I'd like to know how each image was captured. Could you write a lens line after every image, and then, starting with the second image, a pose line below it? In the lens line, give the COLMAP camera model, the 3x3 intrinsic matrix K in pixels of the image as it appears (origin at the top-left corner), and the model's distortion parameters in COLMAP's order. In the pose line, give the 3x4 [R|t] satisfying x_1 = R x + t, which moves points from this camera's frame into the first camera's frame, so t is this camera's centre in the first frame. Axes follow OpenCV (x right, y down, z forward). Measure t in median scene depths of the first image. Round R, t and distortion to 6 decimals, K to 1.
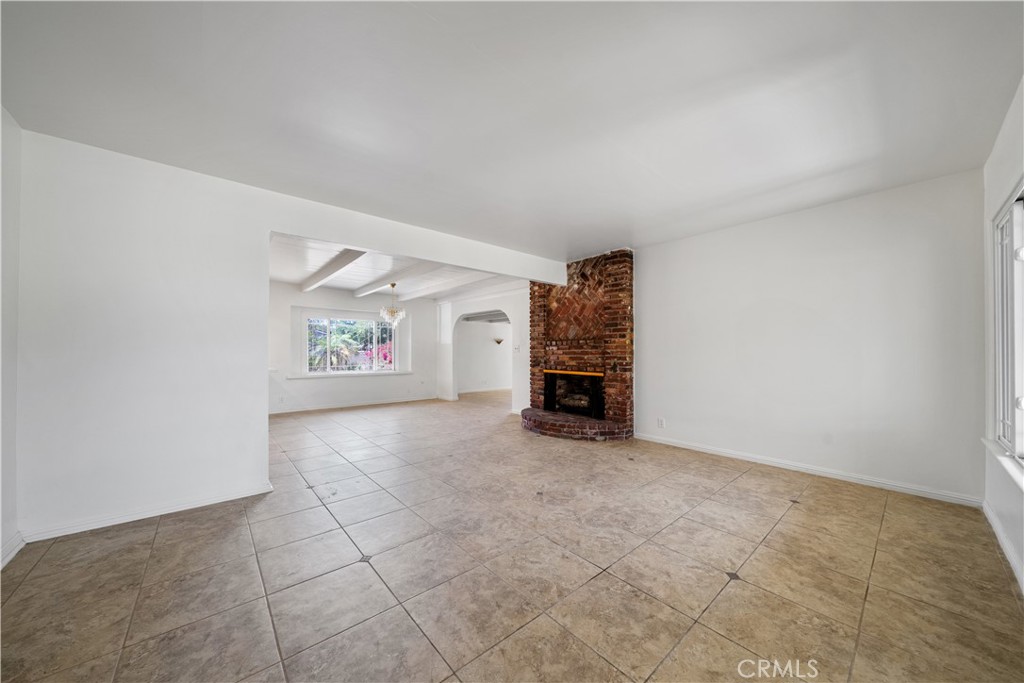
lens RADIAL K [[353.2, 0, 511.2], [0, 353.2, 347.6], [0, 0, 1]] dist [-0.002699, -0.000094]
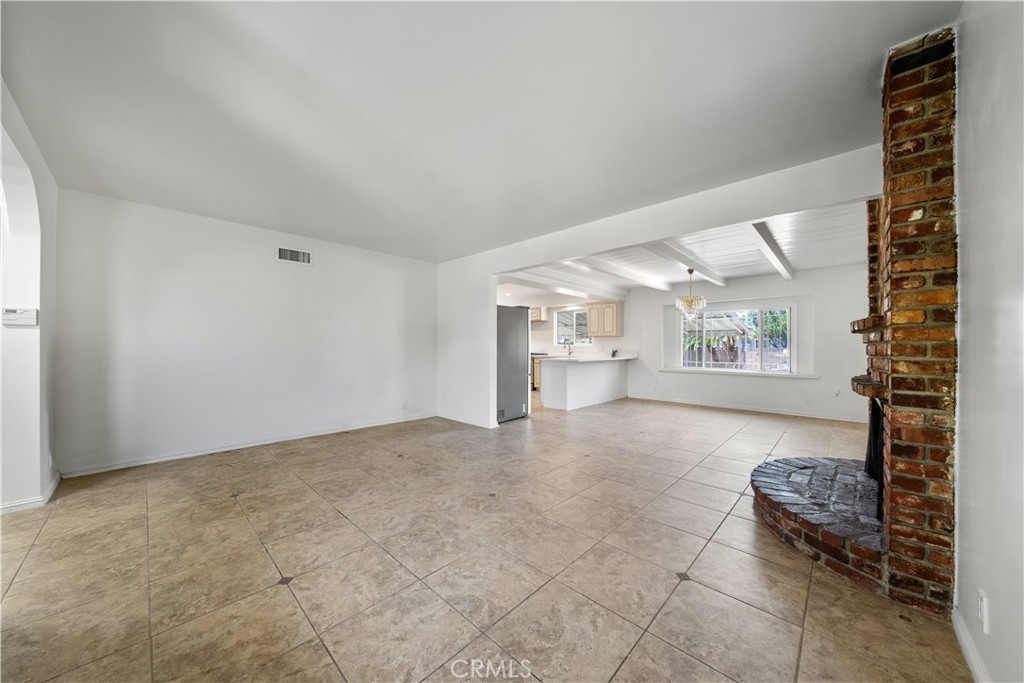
lens RADIAL K [[353.2, 0, 507.8], [0, 353.2, 345.3], [0, 0, 1]] dist [-0.002699, -0.000094]
pose [[0.089735, -0.003533, -0.995959, 1.503198], [0.007146, 0.999970, -0.002903, 0.019414], [0.995940, -0.006856, 0.089758, 1.397119]]
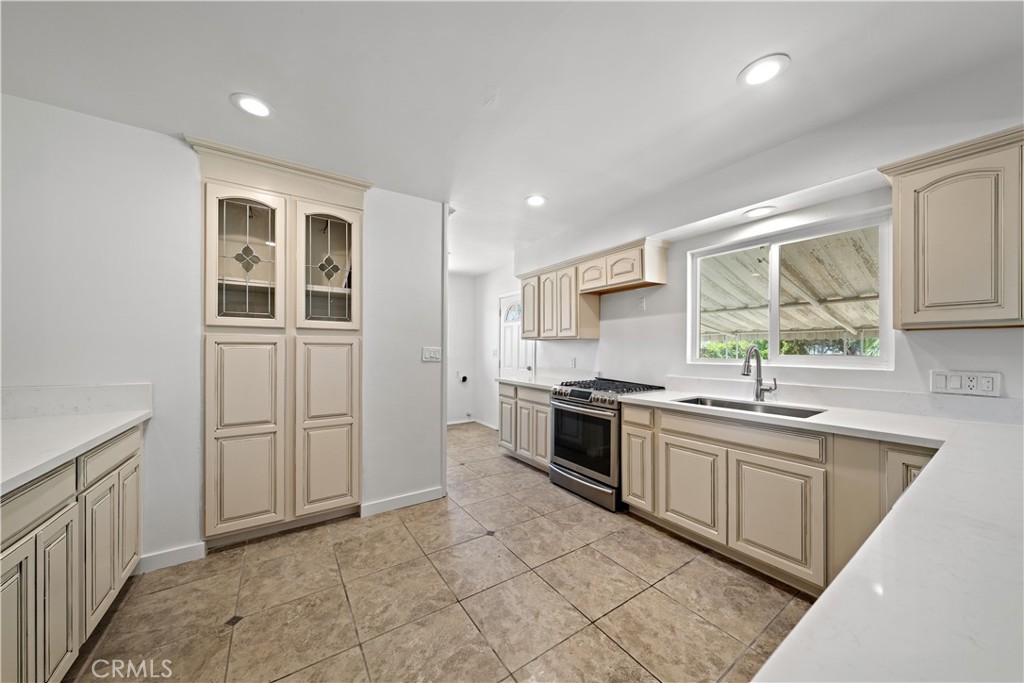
lens RADIAL K [[354.5, 0, 516.2], [0, 354.5, 346.7], [0, 0, 1]] dist [0.000222, 0.000014]
pose [[-0.130879, -0.004566, -0.991388, 1.385360], [0.006750, 0.999962, -0.005496, 0.017153], [0.991375, -0.007411, -0.130844, 1.416903]]
